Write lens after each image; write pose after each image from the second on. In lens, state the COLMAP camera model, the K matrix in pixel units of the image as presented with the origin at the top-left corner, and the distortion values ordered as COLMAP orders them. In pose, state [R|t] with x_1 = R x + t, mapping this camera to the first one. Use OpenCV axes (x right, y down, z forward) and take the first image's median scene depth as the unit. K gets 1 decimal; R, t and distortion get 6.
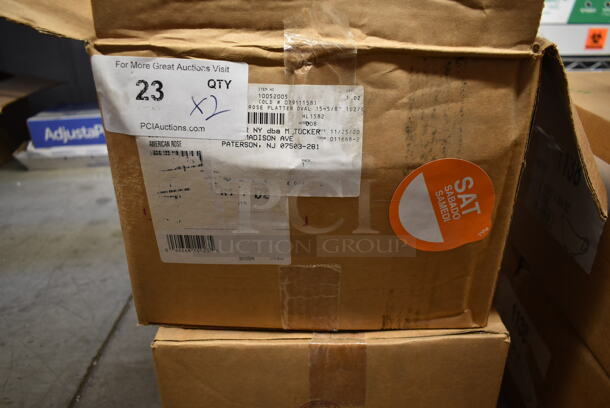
lens RADIAL K [[461.1, 0, 305.0], [0, 461.1, 204.0], [0, 0, 1]] dist [-0.017264, 0.006317]
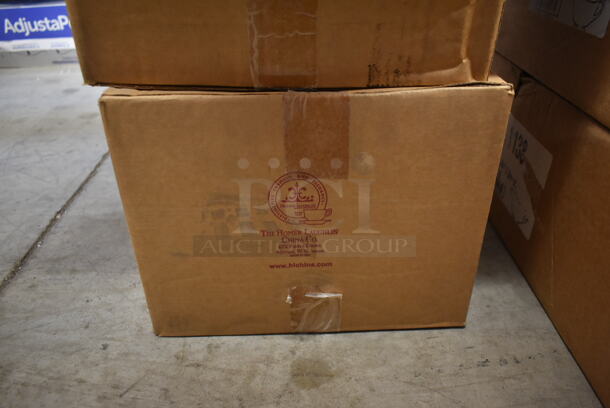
lens RADIAL K [[461.1, 0, 305.0], [0, 461.1, 204.0], [0, 0, 1]] dist [-0.017264, 0.006317]
pose [[0.999534, -0.010841, 0.028548, 0.011980], [0.007833, 0.994603, 0.103457, 0.217996], [-0.029515, -0.103185, 0.994224, 0.064485]]
